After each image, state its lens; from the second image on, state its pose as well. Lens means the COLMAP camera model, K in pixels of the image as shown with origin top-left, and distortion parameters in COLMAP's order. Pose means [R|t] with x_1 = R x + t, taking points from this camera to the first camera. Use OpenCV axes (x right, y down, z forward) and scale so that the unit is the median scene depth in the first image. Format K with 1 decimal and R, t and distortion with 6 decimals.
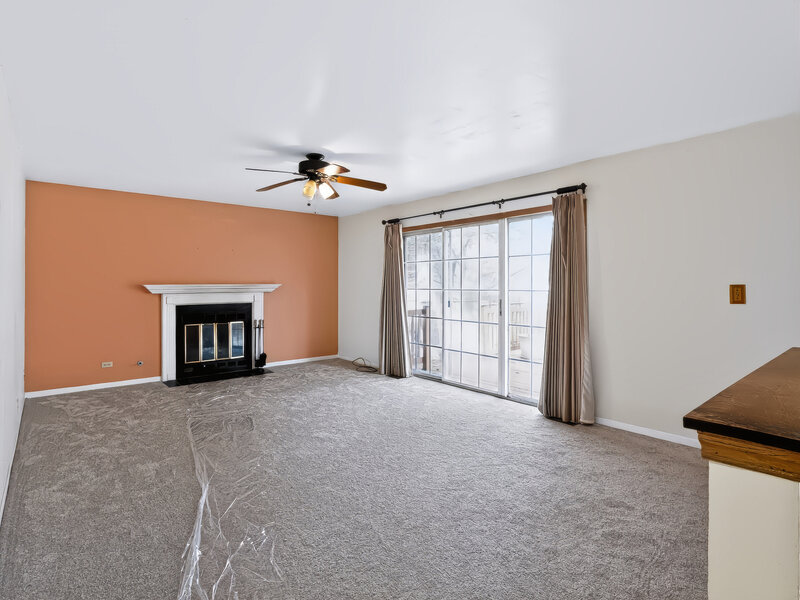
lens RADIAL K [[419.4, 0, 394.9], [0, 419.4, 284.9], [0, 0, 1]] dist [-0.008274, -0.000386]
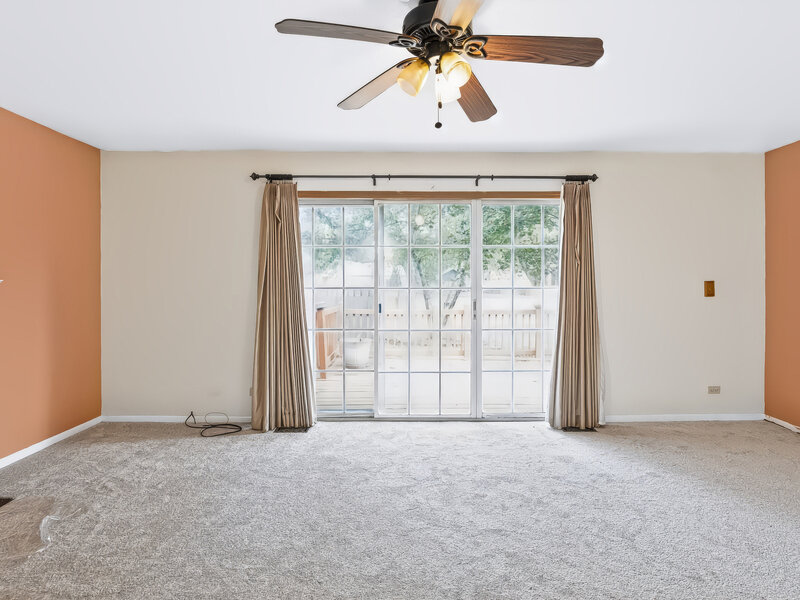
lens RADIAL K [[428.0, 0, 401.5], [0, 428.0, 283.3], [0, 0, 1]] dist [-0.012721, 0.000575]
pose [[0.634259, -0.004369, 0.773108, -0.408185], [-0.000537, 0.999981, 0.006091, -0.000455], [-0.773120, -0.004278, 0.634245, 0.509018]]
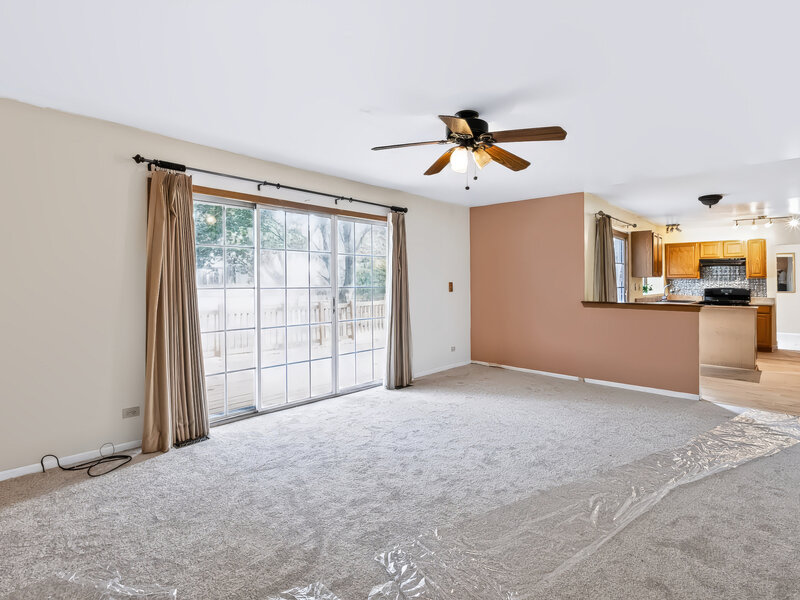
lens RADIAL K [[427.5, 0, 401.2], [0, 427.5, 275.4], [0, 0, 1]] dist [-0.007423, -0.000078]
pose [[-0.138711, 0.014191, 0.990231, -0.659165], [-0.005148, 0.999873, -0.015050, -0.000435], [-0.990320, -0.007185, -0.138620, 0.852576]]
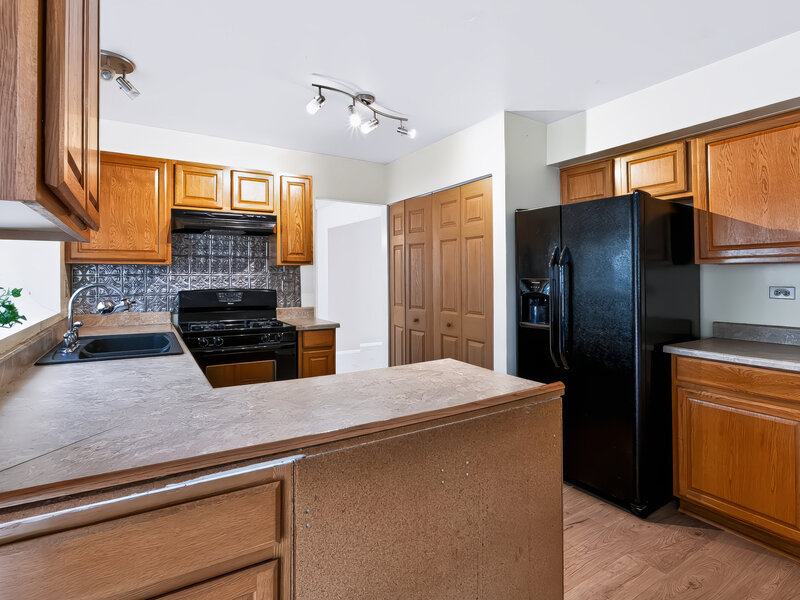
lens RADIAL K [[427.5, 0, 401.2], [0, 427.5, 275.4], [0, 0, 1]] dist [-0.007423, -0.000078]
pose [[-0.988432, -0.000657, 0.151660, 0.399161], [-0.000804, 0.999999, -0.000911, -0.003488], [-0.151659, -0.001023, -0.988432, 0.020821]]
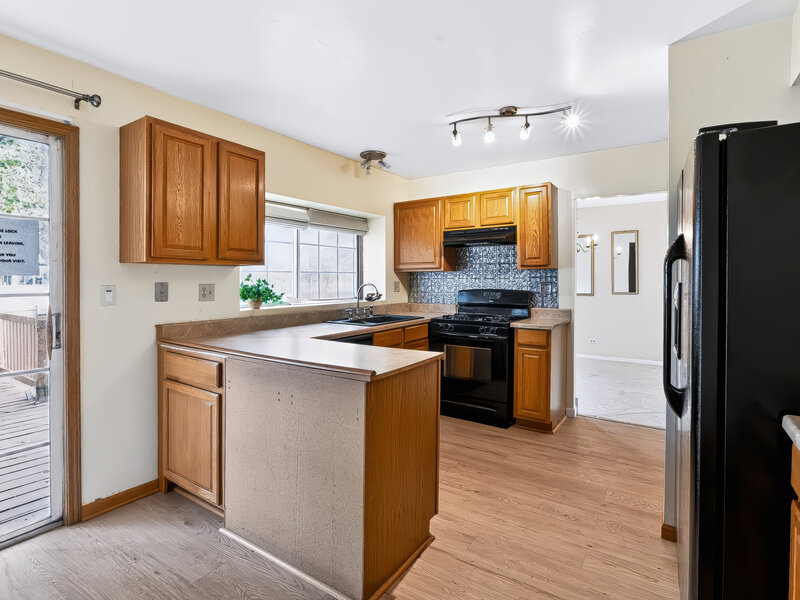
lens RADIAL K [[419.4, 0, 394.9], [0, 419.4, 284.9], [0, 0, 1]] dist [-0.008274, -0.000386]
pose [[-0.272115, -0.010918, 0.962203, 0.049903], [0.000608, 0.999933, 0.011518, -0.000896], [-0.962265, 0.003719, -0.272090, -0.190519]]
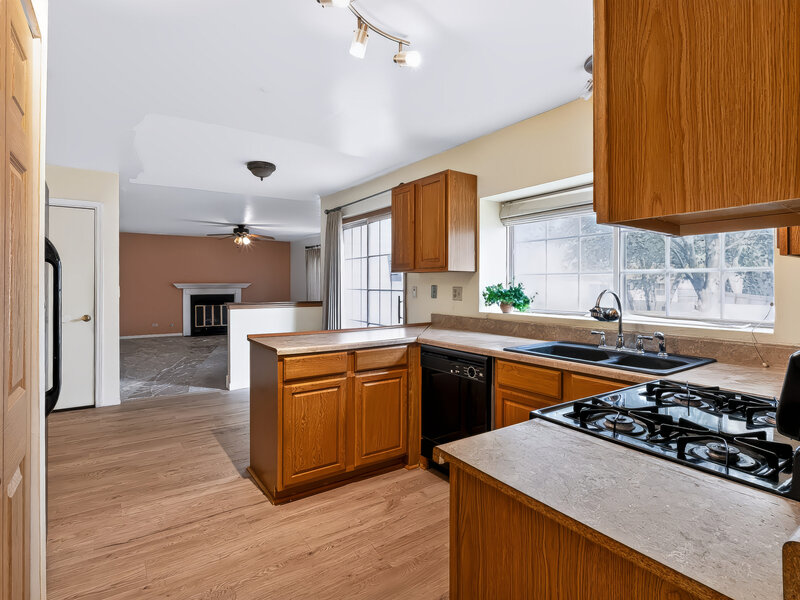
lens RADIAL K [[419.4, 0, 394.9], [0, 419.4, 284.9], [0, 0, 1]] dist [-0.008274, -0.000386]
pose [[0.994442, 0.000072, -0.105286, 0.581954], [0.000314, 0.999993, 0.003648, -0.001186], [0.105285, -0.003661, 0.994435, -0.757894]]
